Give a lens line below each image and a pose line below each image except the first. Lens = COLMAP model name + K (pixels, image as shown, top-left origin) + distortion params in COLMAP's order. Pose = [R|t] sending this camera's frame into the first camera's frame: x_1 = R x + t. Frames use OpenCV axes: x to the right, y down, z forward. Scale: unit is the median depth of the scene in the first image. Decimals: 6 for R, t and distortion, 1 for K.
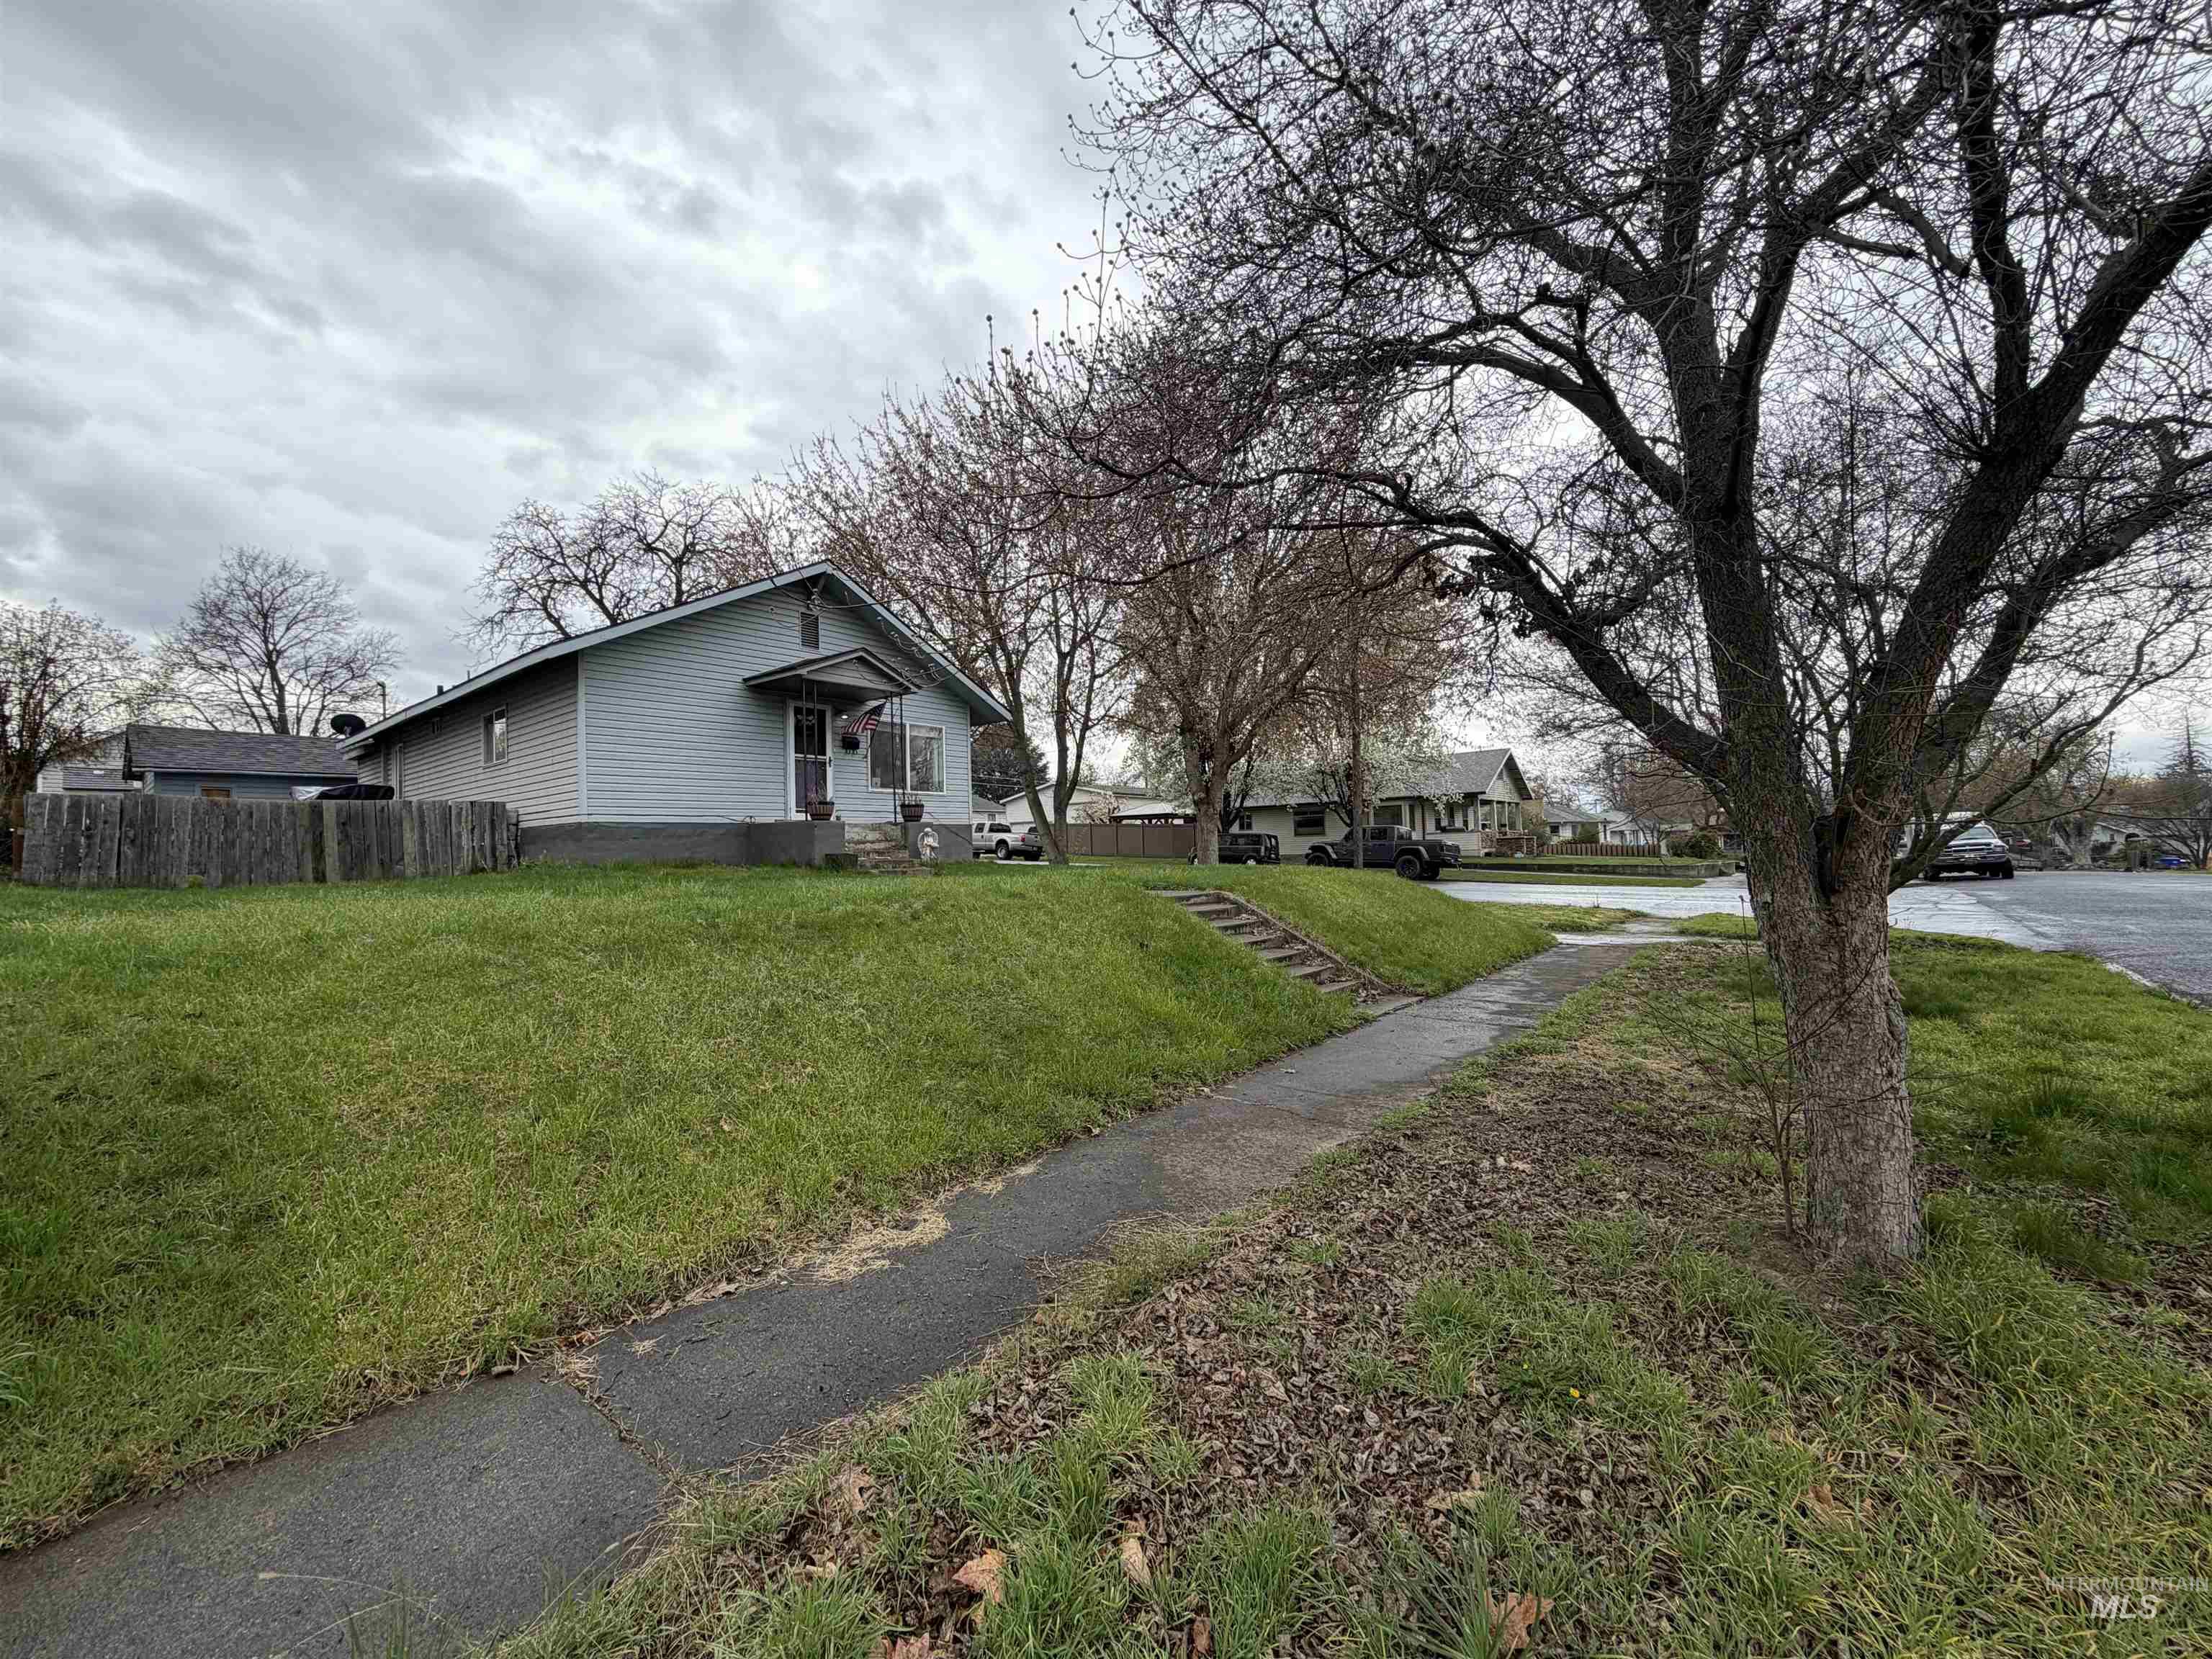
lens RADIAL K [[878.3, 0, 1103.5], [0, 878.3, 831.1], [0, 0, 1]] dist [-0.000262, 0.000399]
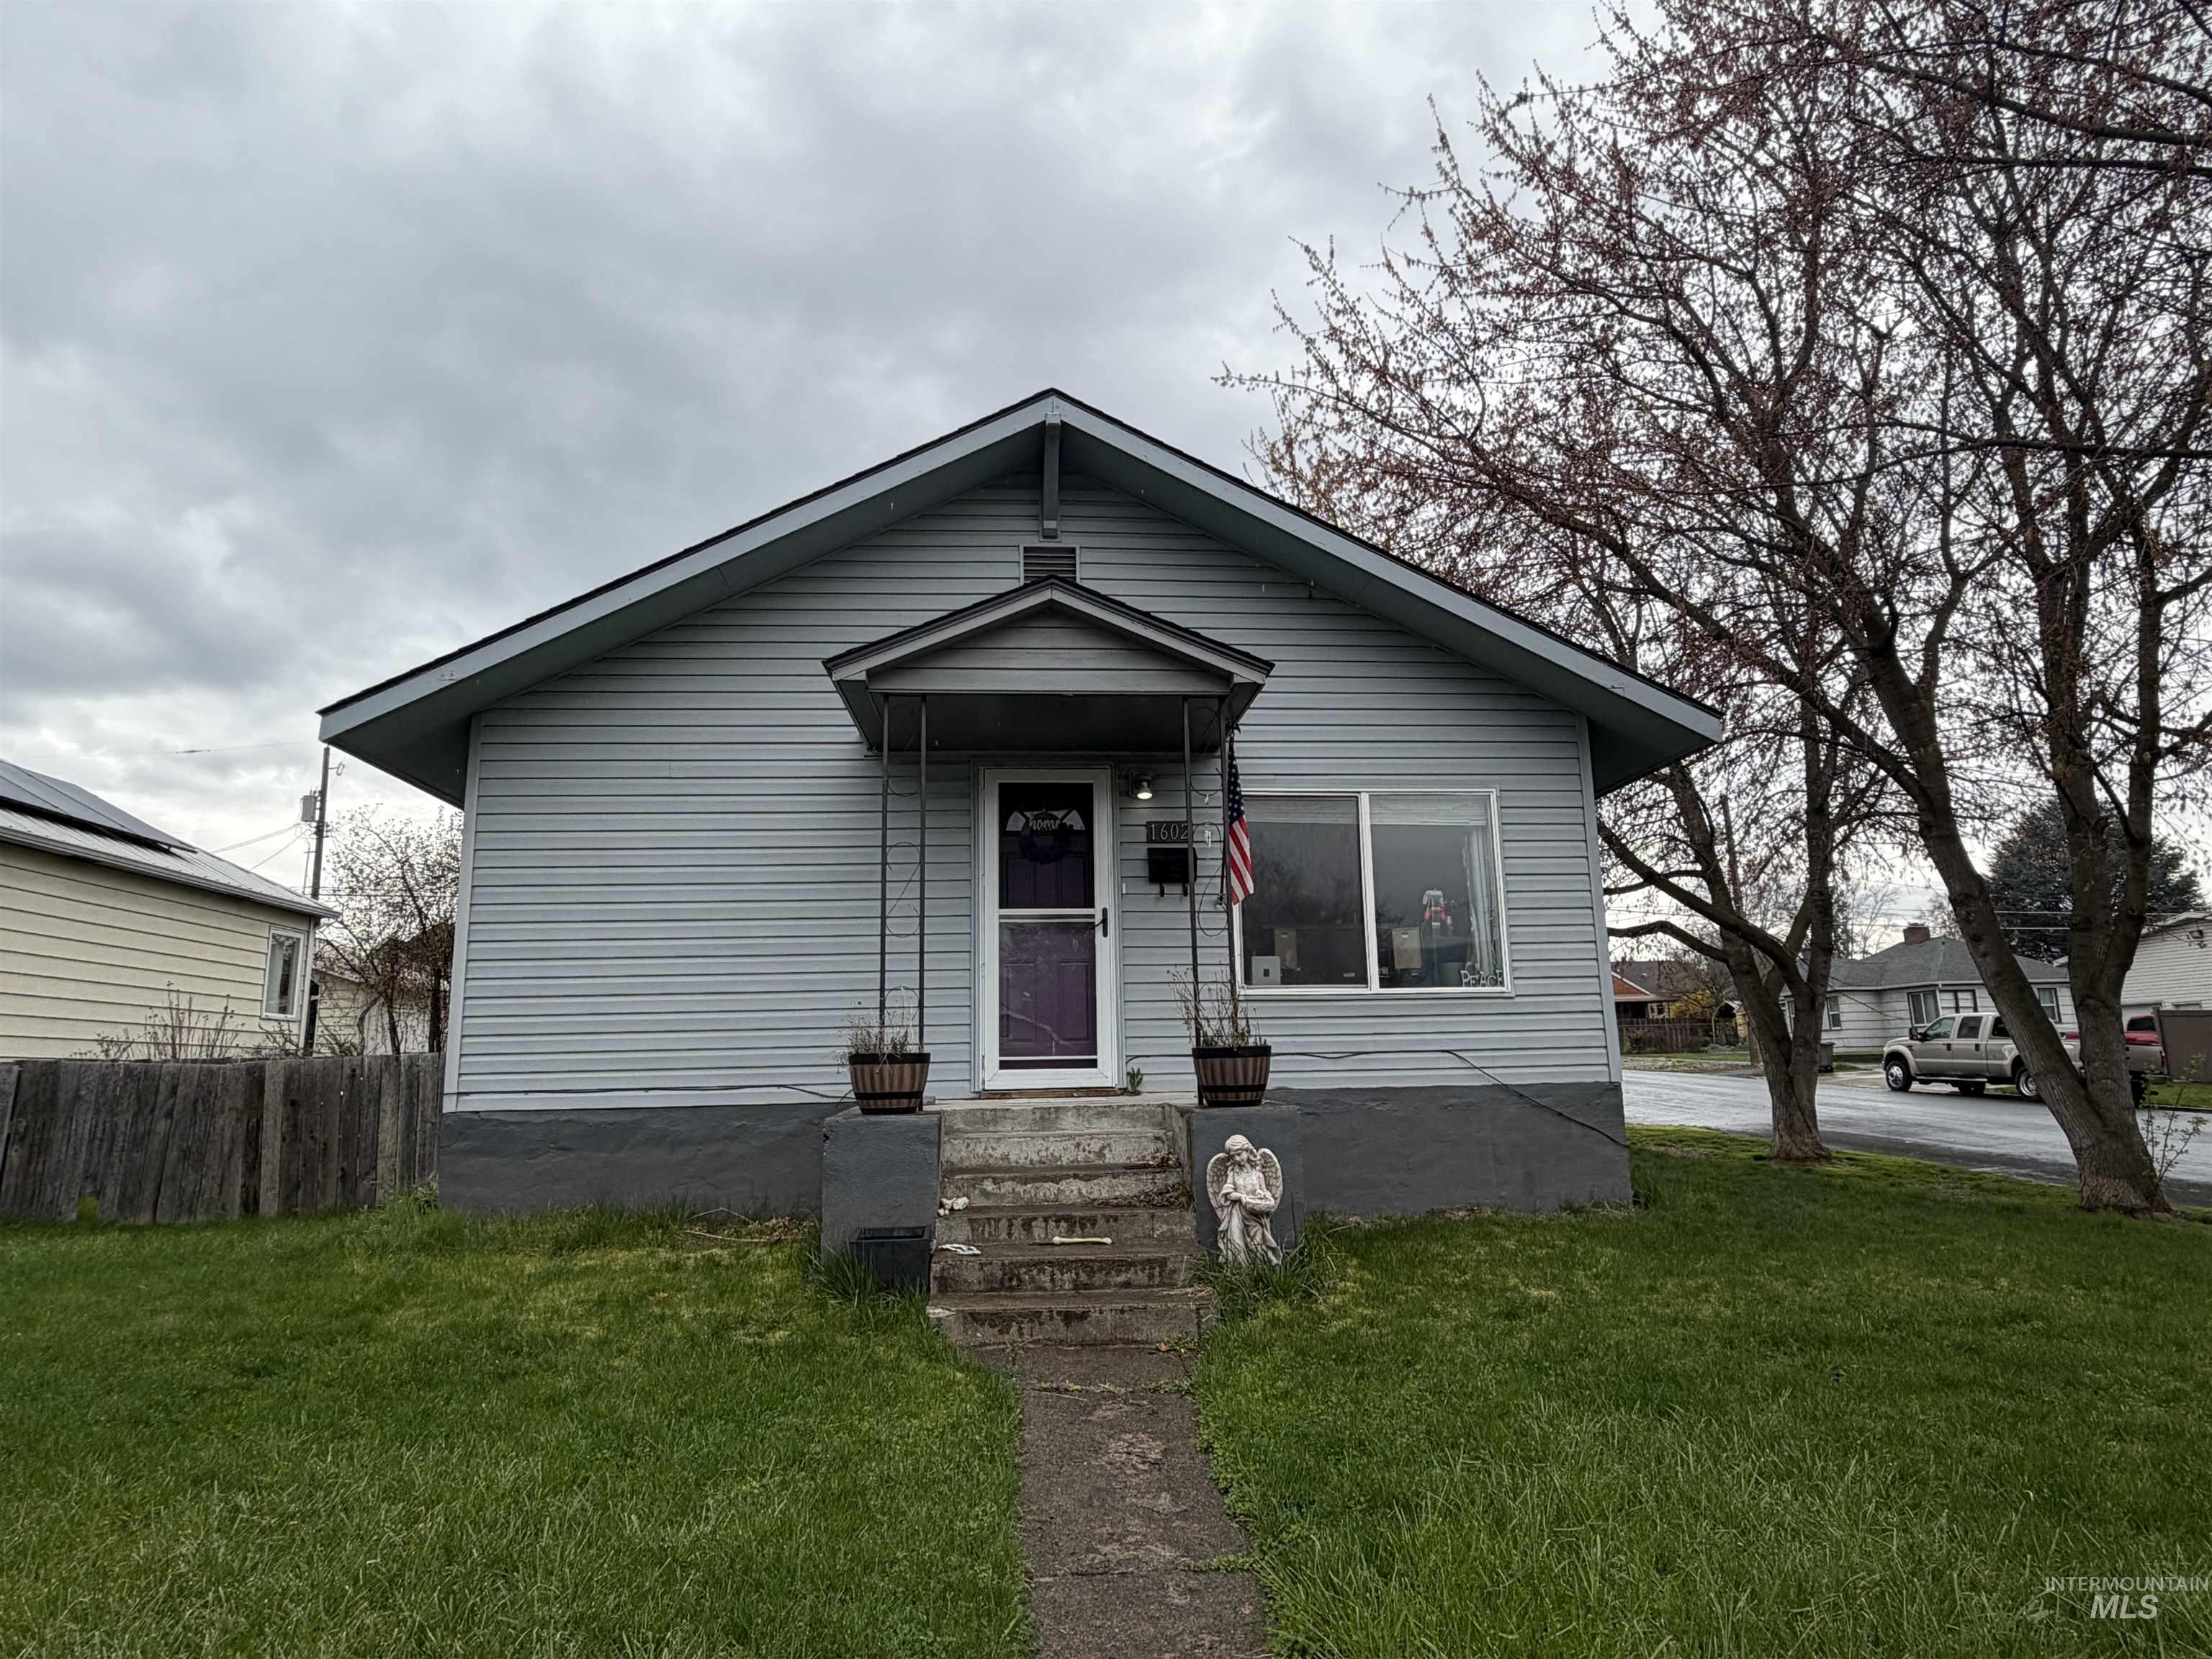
lens RADIAL K [[1277.6, 0, 1098.9], [0, 1277.6, 835.1], [0, 0, 1]] dist [-0.004052, 0.000582]
pose [[0.701827, -0.120603, -0.702063, 0.044658], [0.019385, 0.988432, -0.150418, -0.025681], [0.712083, 0.091958, 0.696047, 0.456295]]
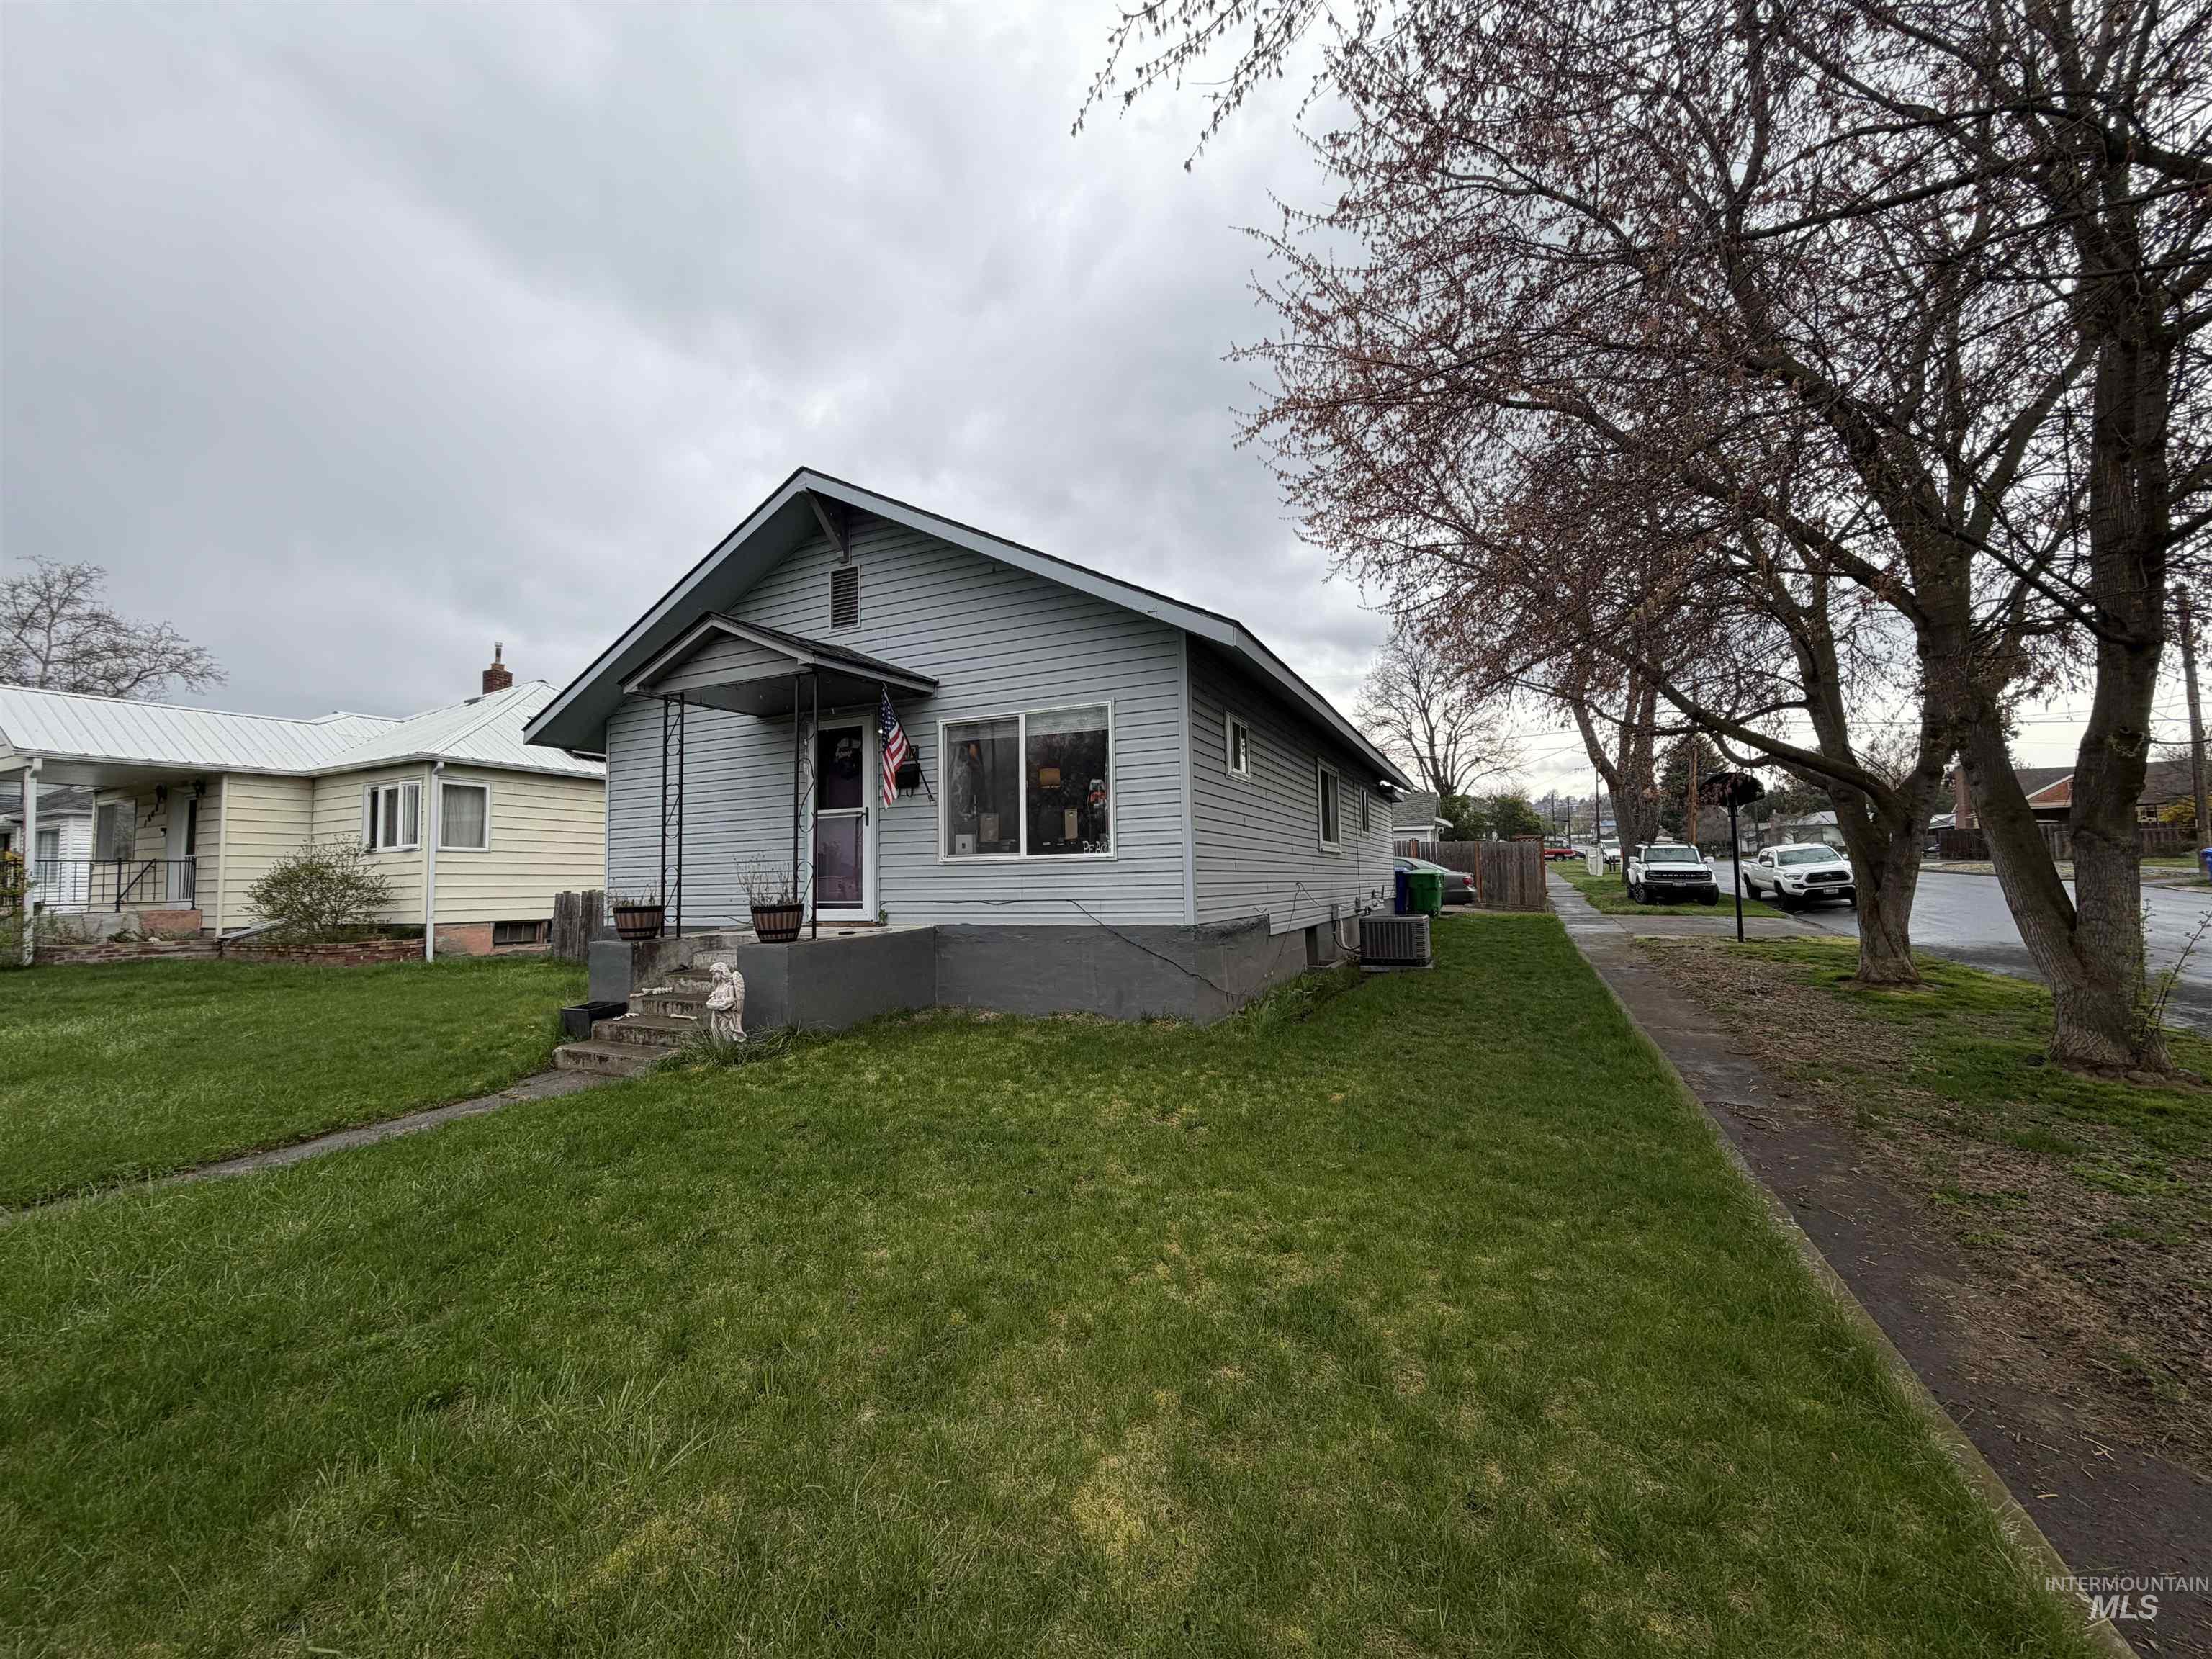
lens RADIAL K [[878.3, 0, 1087.6], [0, 878.3, 828.2], [0, 0, 1]] dist [-0.000262, 0.000399]
pose [[0.251385, -0.039215, -0.967092, 0.194713], [0.035236, 0.998887, -0.031345, -0.035438], [0.967246, -0.026197, 0.252487, 0.723506]]
